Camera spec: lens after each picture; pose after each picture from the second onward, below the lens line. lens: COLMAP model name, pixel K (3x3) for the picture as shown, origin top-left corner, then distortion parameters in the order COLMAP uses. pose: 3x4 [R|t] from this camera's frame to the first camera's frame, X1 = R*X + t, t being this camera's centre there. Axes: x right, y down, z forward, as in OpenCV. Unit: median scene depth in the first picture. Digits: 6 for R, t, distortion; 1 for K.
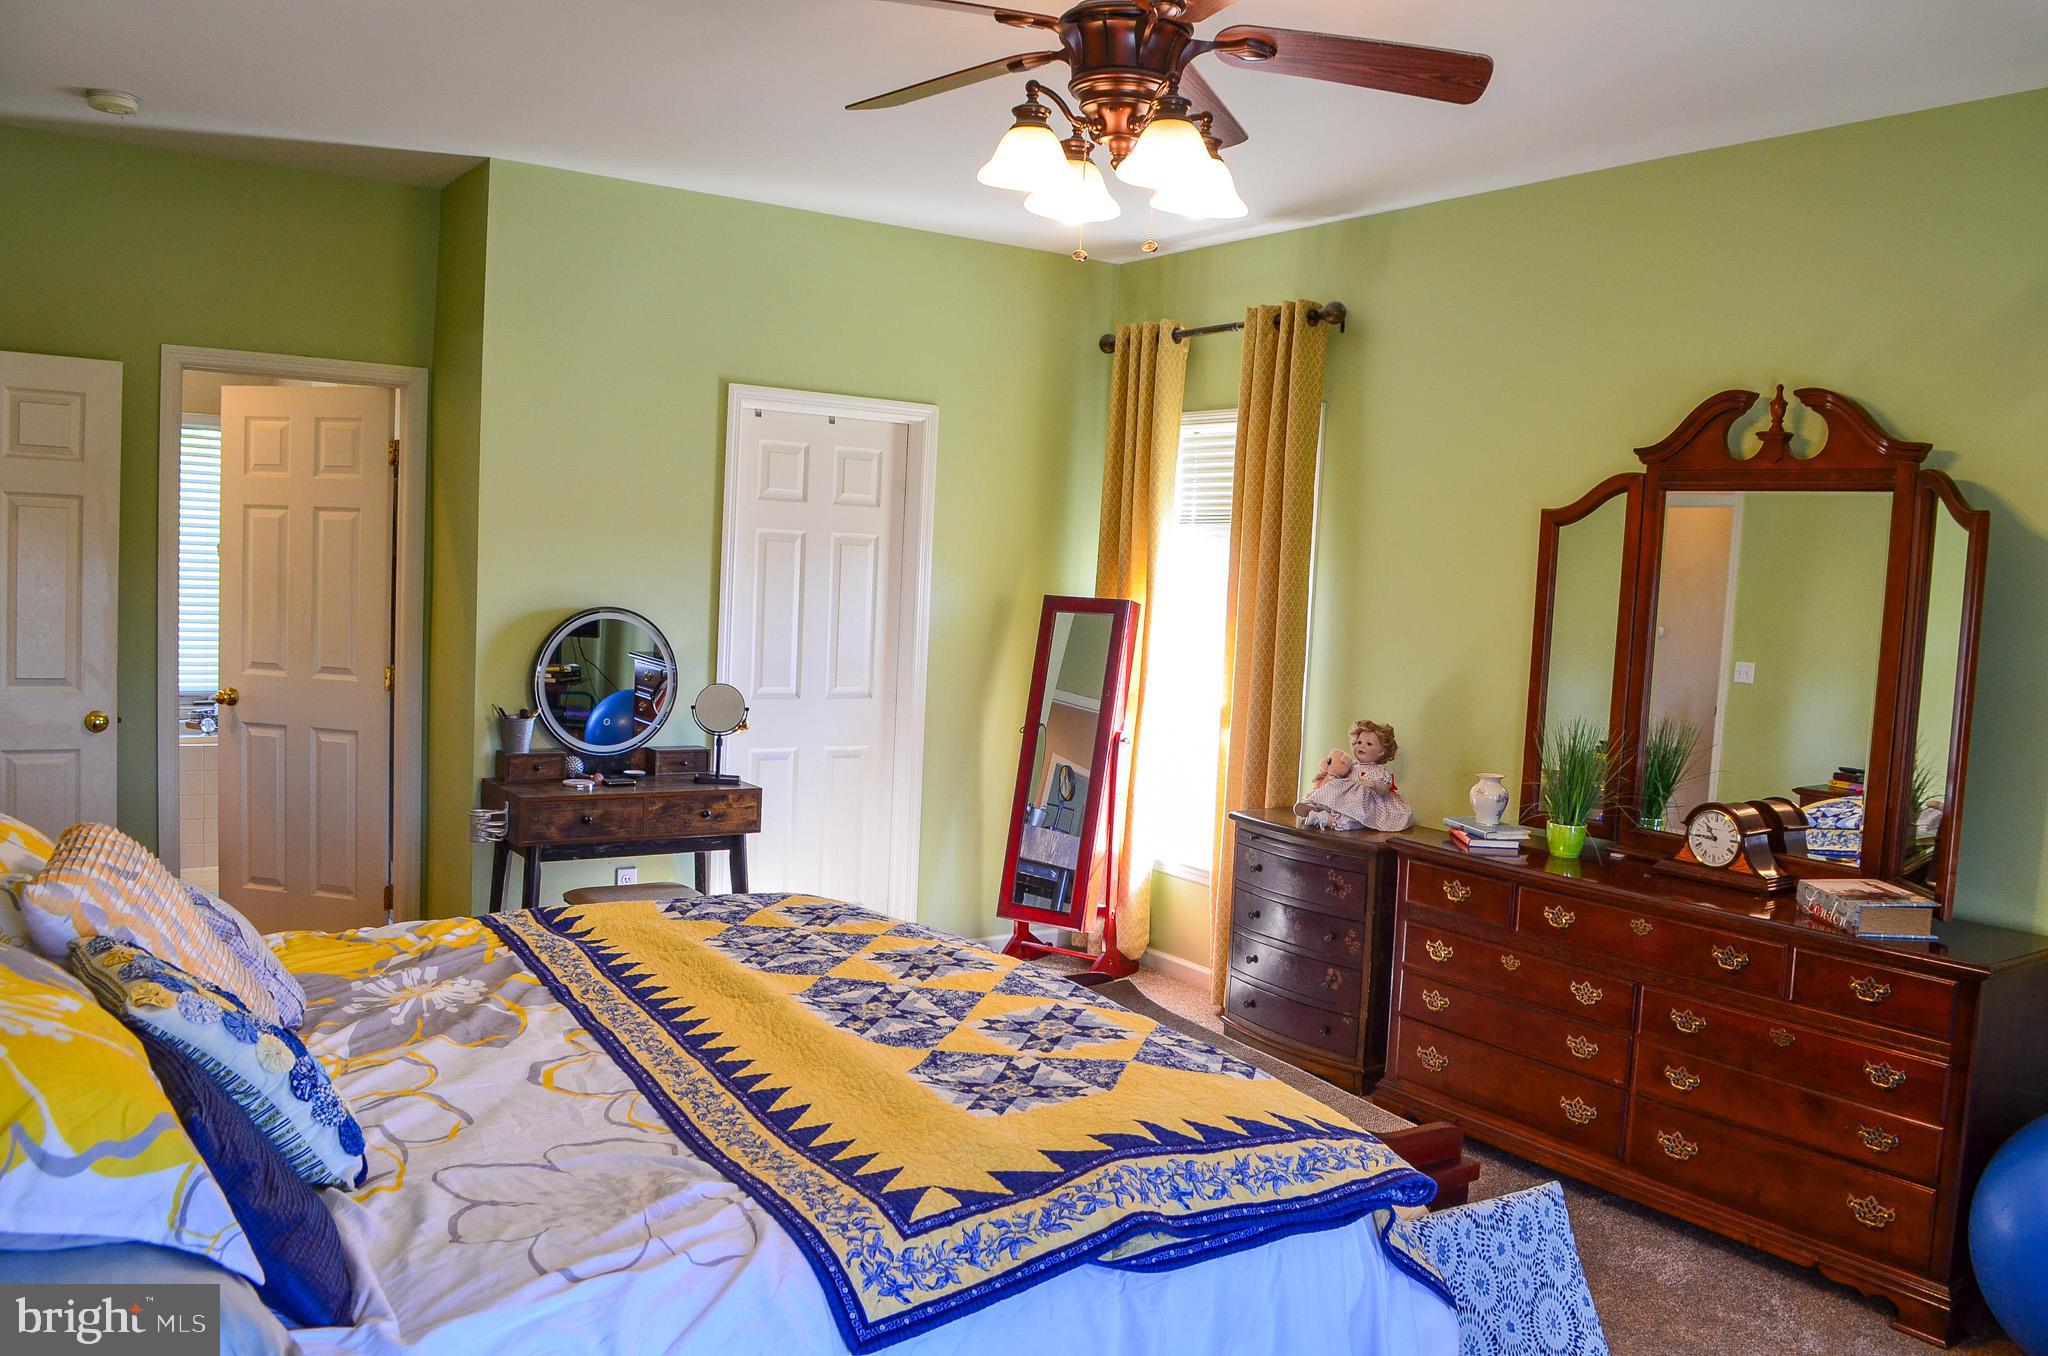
lens RADIAL K [[1620.0, 0, 1056.3], [0, 1620.0, 700.6], [0, 0, 1]] dist [-0.086531, 0.018766]
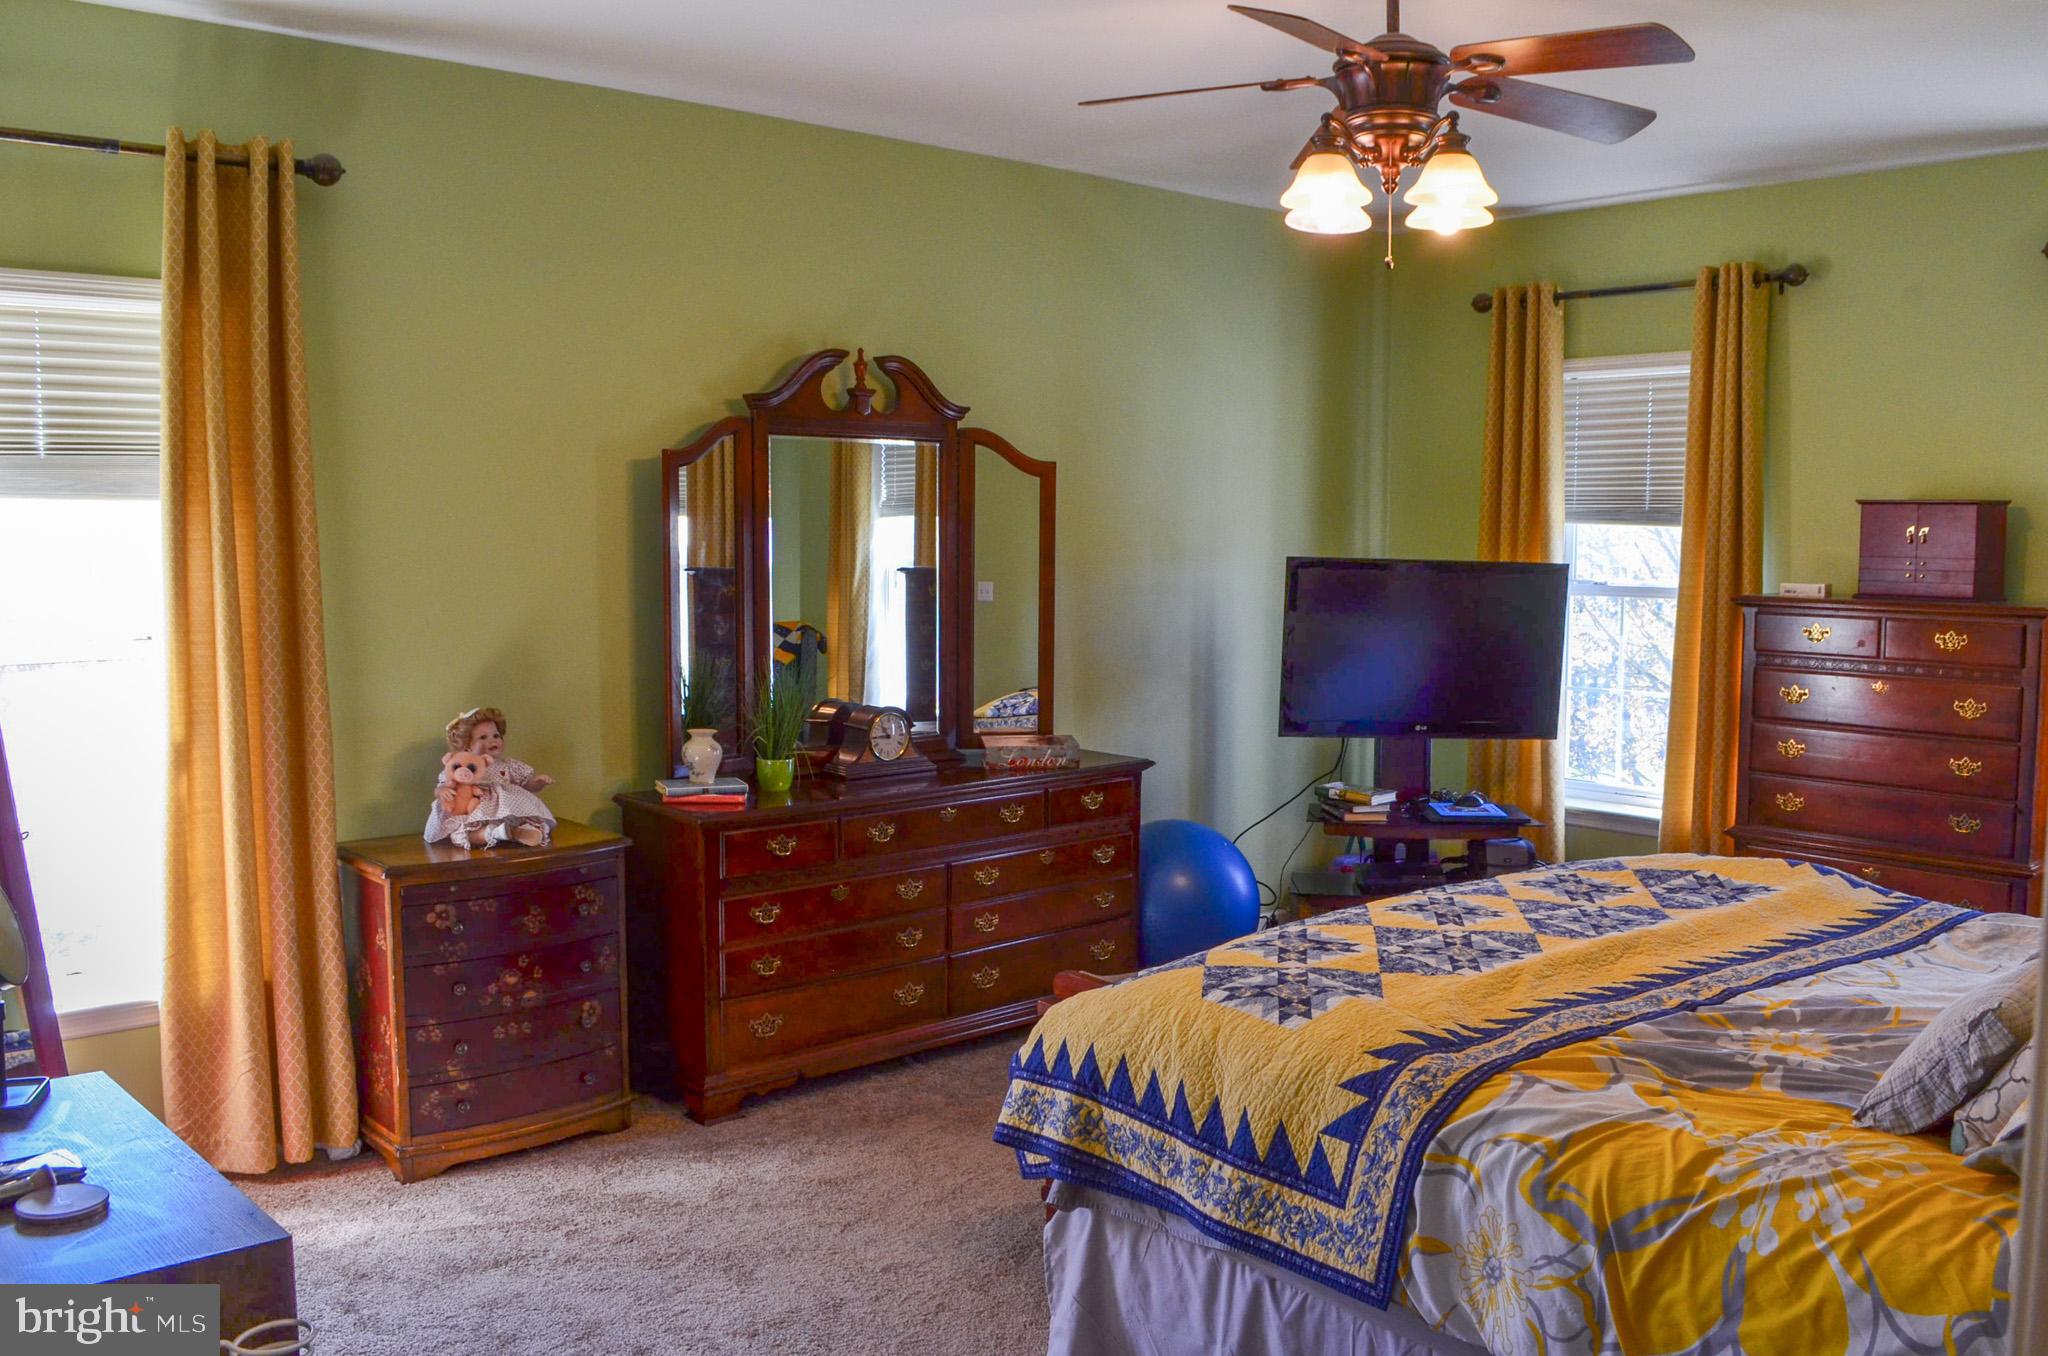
lens RADIAL K [[1724.9, 0, 1109.5], [0, 1724.9, 710.3], [0, 0, 1]] dist [-0.056808, 0.002701]
pose [[-0.158324, -0.149834, 0.975953, -1.151017], [0.067676, 0.984448, 0.162117, -0.173469], [-0.985065, 0.091715, -0.145721, 1.380484]]
